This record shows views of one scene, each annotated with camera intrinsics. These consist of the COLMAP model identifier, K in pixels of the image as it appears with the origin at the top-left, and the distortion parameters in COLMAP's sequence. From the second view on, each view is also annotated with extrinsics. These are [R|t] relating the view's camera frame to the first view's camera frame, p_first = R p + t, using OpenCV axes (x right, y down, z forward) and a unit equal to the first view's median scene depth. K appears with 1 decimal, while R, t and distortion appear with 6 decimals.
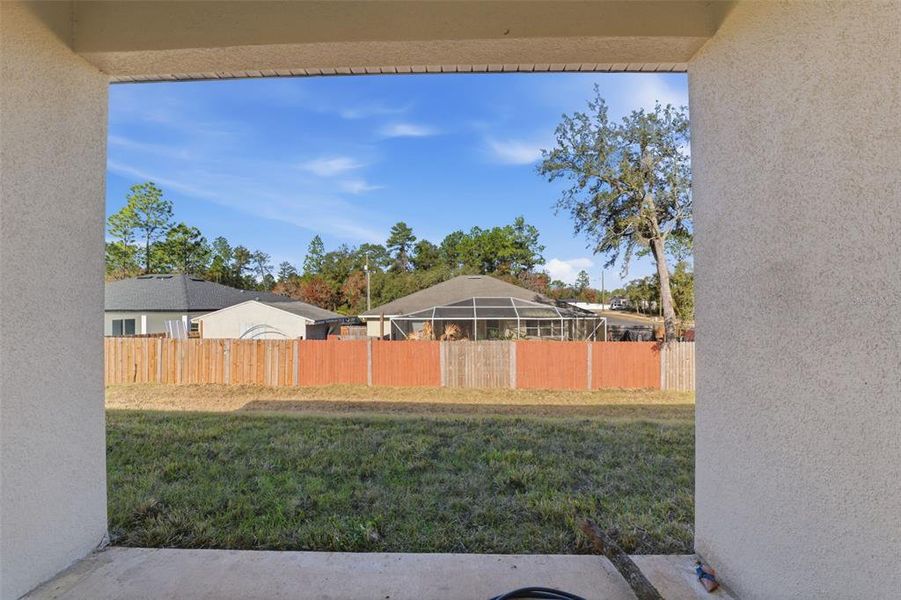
lens RADIAL K [[371.9, 0, 451.5], [0, 371.9, 302.1], [0, 0, 1]] dist [-0.015201, 0.000150]
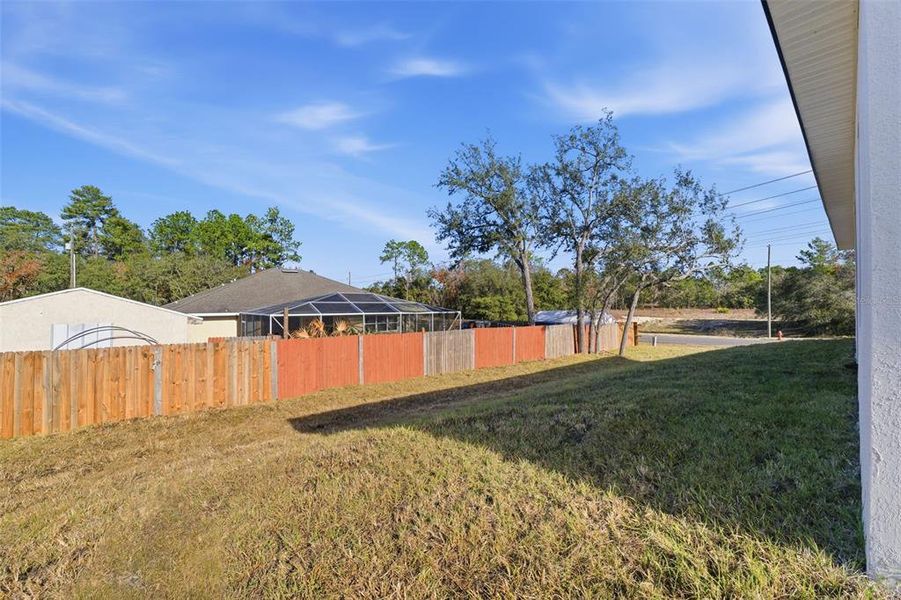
lens RADIAL K [[371.9, 0, 451.5], [0, 371.9, 302.1], [0, 0, 1]] dist [-0.015201, 0.000150]
pose [[0.734056, 0.005444, 0.679068, -0.137572], [-0.004325, 0.999985, -0.003342, 0.005224], [-0.679076, -0.000484, 0.734068, 0.039315]]
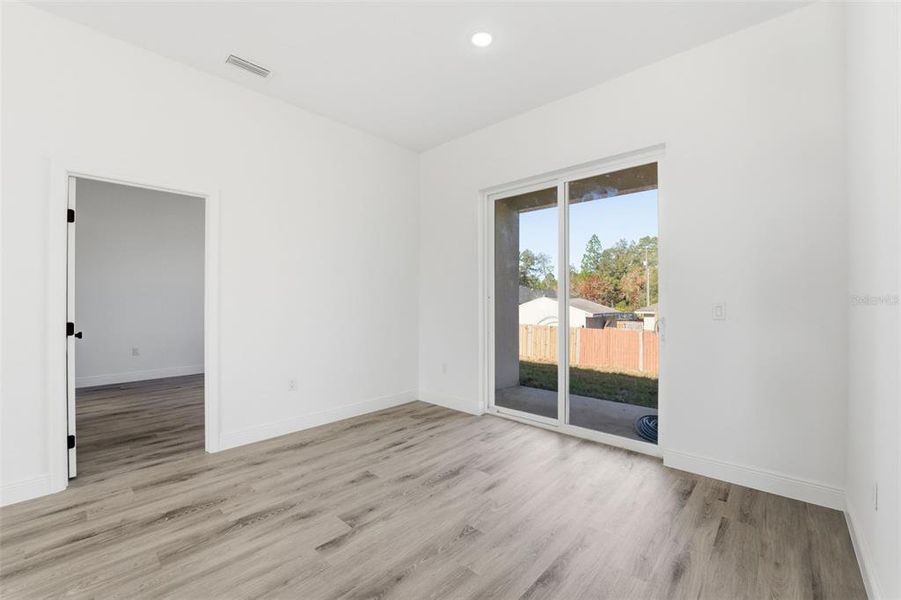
lens RADIAL K [[371.9, 0, 451.5], [0, 371.9, 302.1], [0, 0, 1]] dist [-0.015201, 0.000150]
pose [[0.755818, 0.005913, -0.654755, 0.016658], [-0.000200, 0.999961, 0.008800, 0.000635], [0.654782, -0.006520, 0.755790, -0.049409]]
